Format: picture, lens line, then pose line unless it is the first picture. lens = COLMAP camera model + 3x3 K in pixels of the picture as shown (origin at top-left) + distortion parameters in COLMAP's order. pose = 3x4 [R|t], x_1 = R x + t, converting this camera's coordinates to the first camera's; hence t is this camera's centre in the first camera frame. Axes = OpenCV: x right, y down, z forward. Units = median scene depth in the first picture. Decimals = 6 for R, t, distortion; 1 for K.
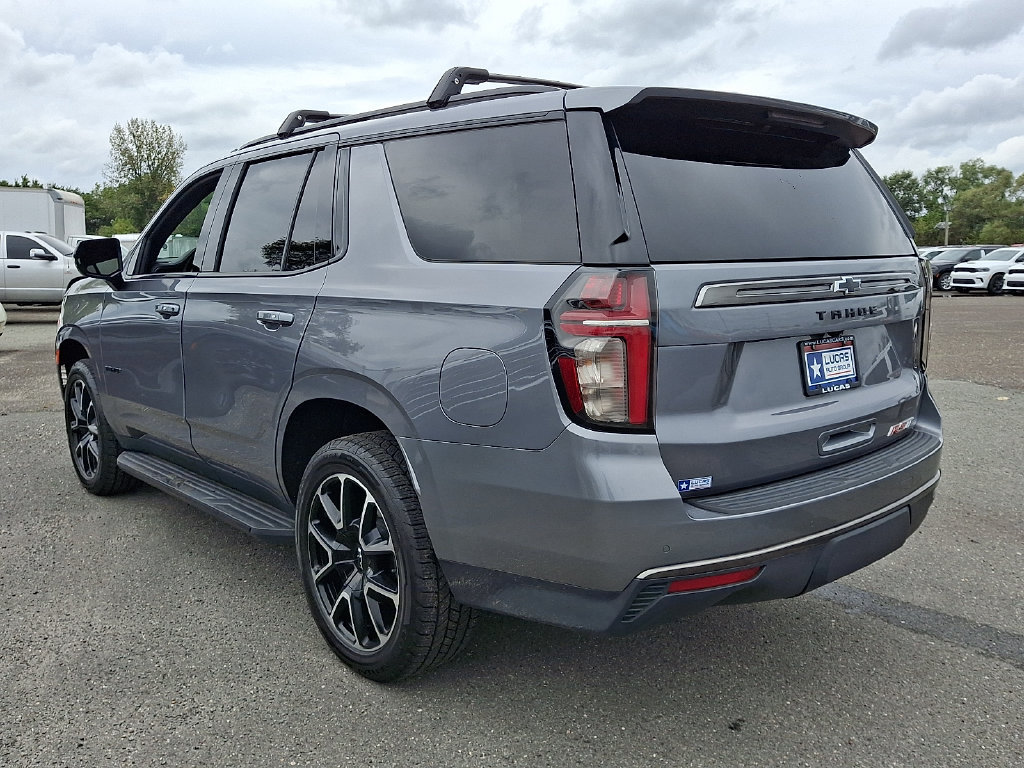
lens RADIAL K [[1122.1, 0, 518.2], [0, 1122.1, 375.3], [0, 0, 1]] dist [0.057621, 0.000000]
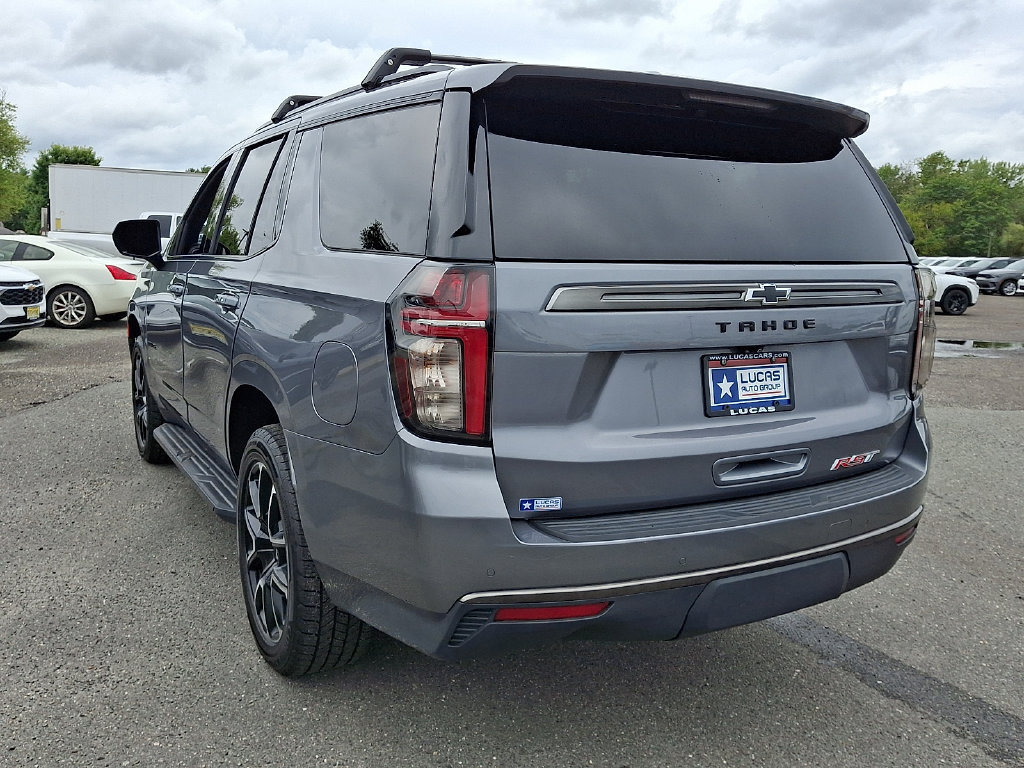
lens RADIAL K [[1122.1, 0, 510.6], [0, 1122.1, 391.0], [0, 0, 1]] dist [0.057621, 0.000000]
pose [[0.973373, 0.062804, -0.220456, 0.271485], [-0.059459, 0.997993, 0.021784, -0.010911], [0.221381, -0.008095, 0.975154, 0.092774]]
